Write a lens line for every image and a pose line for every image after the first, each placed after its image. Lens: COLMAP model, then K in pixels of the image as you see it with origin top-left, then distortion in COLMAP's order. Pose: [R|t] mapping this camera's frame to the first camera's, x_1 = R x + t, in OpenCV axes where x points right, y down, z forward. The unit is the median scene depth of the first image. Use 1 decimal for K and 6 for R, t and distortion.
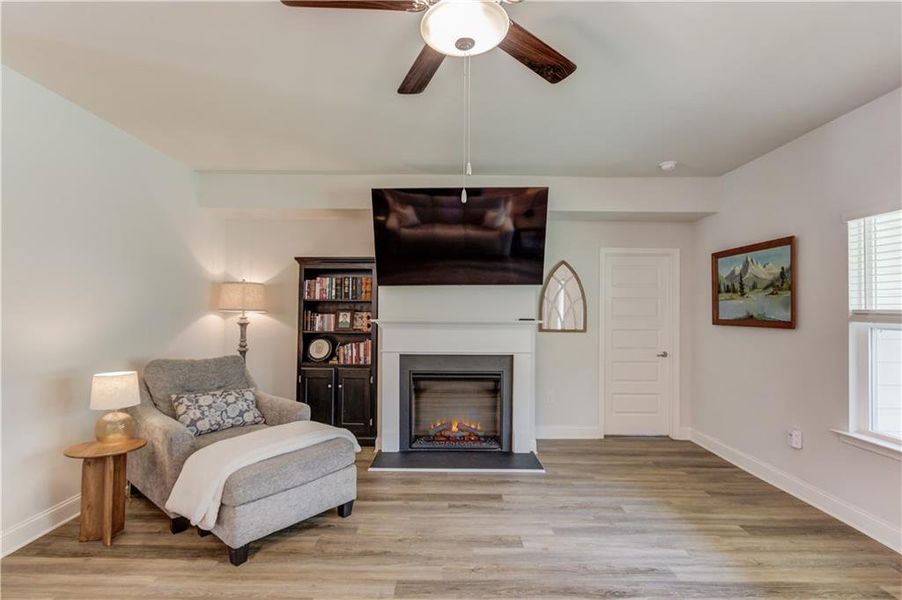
lens RADIAL K [[433.6, 0, 451.3], [0, 433.6, 302.7], [0, 0, 1]] dist [-0.018298, 0.012535]
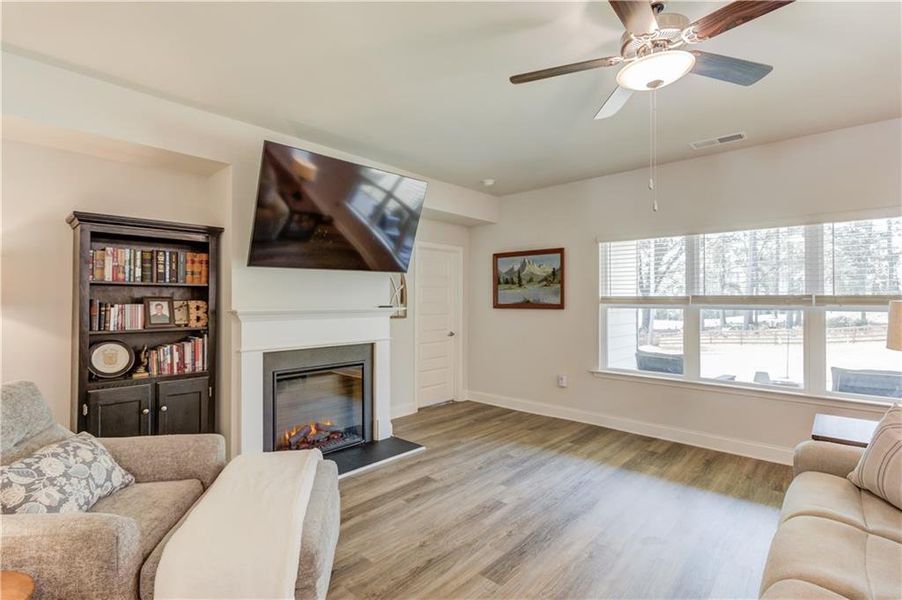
lens RADIAL K [[432.8, 0, 444.6], [0, 432.8, 297.0], [0, 0, 1]] dist [-0.016035, 0.000651]
pose [[0.676419, -0.001994, 0.736515, -0.485946], [-0.009183, 0.999896, 0.011141, 0.003927], [-0.736460, -0.014300, 0.676330, 0.221348]]
